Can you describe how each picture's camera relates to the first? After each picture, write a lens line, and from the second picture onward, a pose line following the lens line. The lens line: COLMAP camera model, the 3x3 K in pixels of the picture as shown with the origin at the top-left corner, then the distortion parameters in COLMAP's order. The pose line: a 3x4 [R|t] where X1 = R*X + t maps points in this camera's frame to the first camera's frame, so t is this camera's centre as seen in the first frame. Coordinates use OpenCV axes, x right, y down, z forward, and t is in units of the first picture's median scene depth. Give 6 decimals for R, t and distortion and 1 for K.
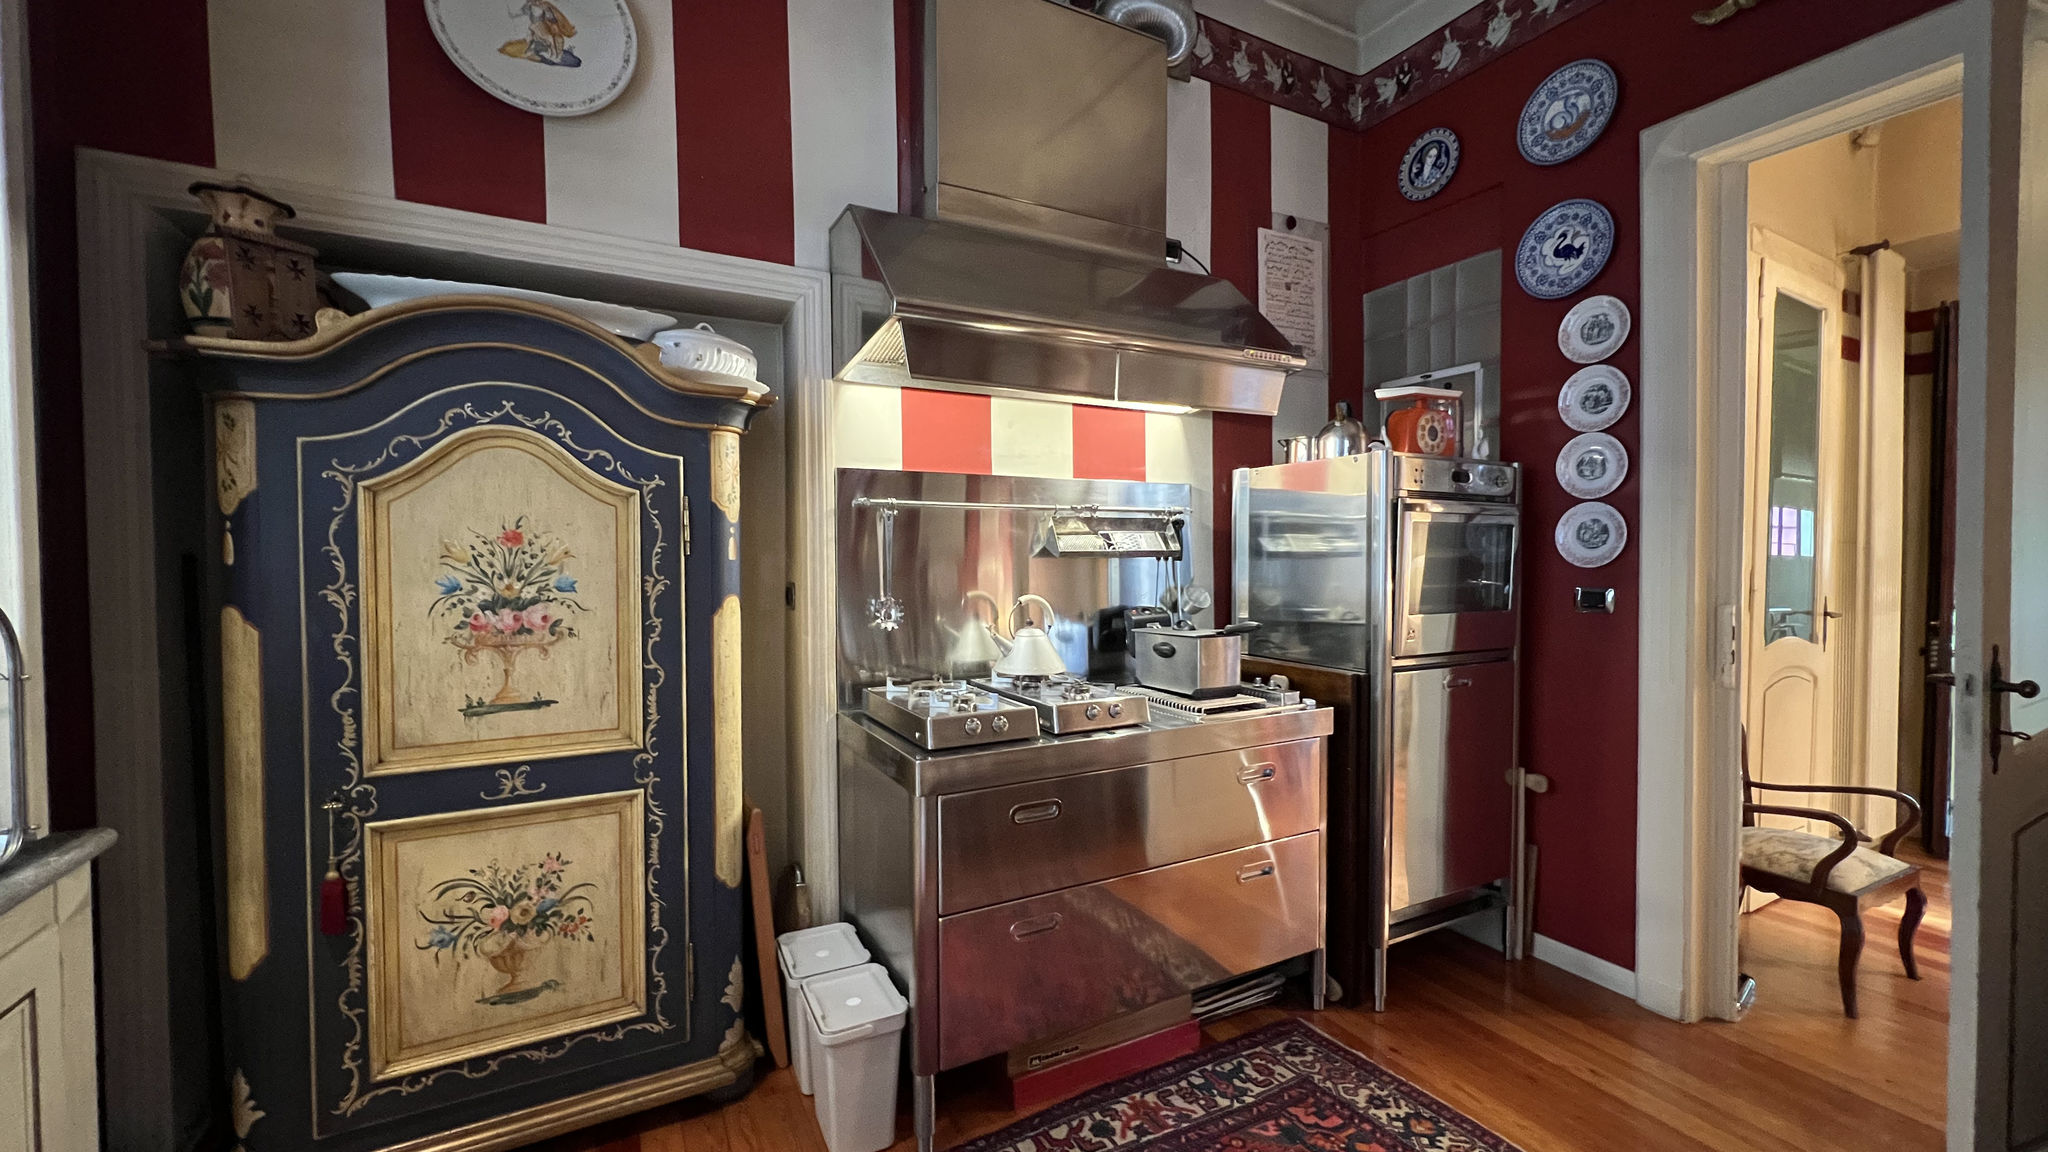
lens RADIAL K [[819.2, 0, 1022.9], [0, 819.2, 572.7], [0, 0, 1]] dist [-0.003704, 0.001162]
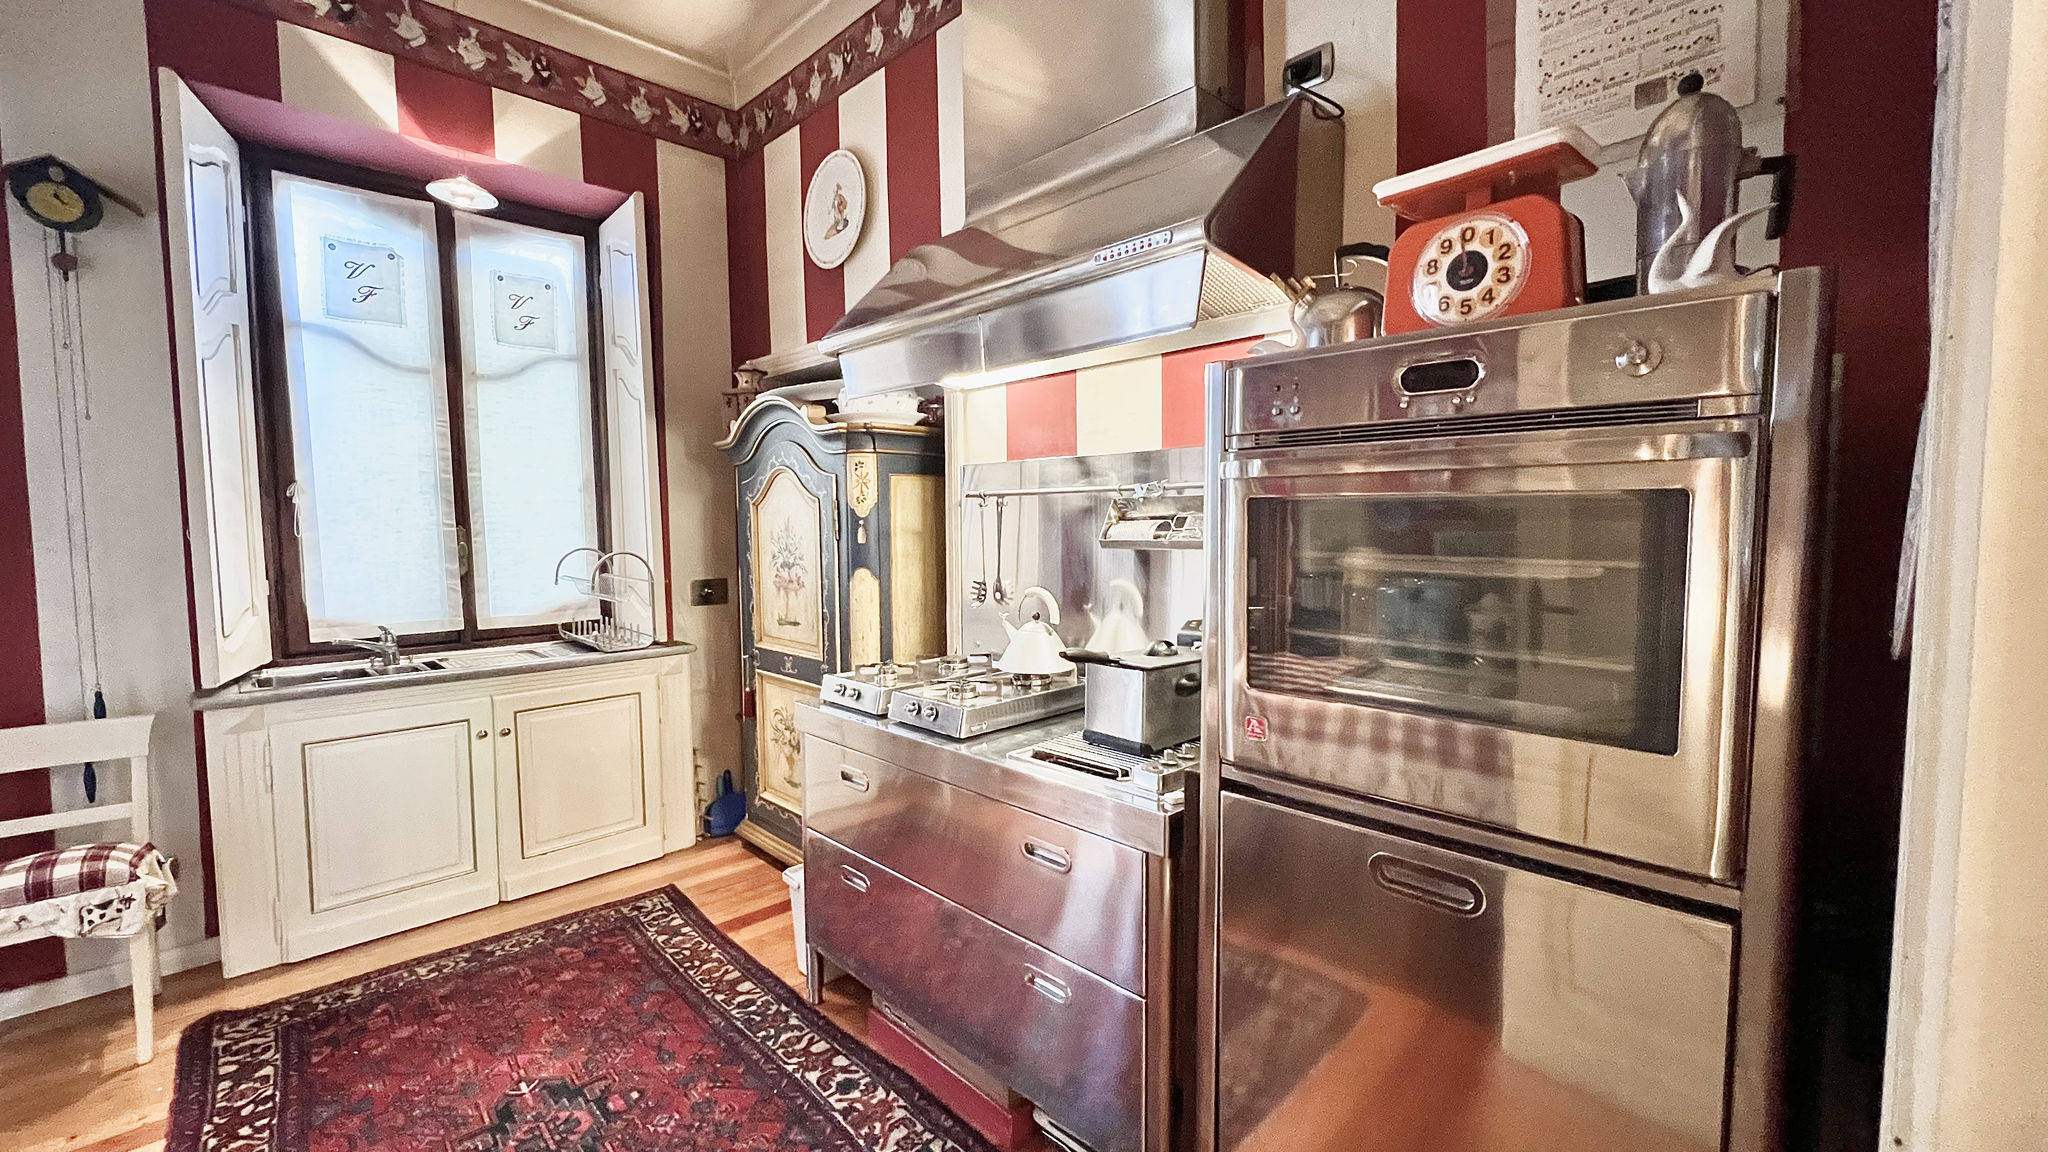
lens RADIAL K [[819.2, 0, 1022.0], [0, 819.2, 575.4], [0, 0, 1]] dist [-0.003704, 0.001162]
pose [[0.278731, 0.064687, -0.958188, 1.151290], [-0.016995, 0.997905, 0.062424, -0.056703], [0.960219, -0.001115, 0.279246, 0.928412]]
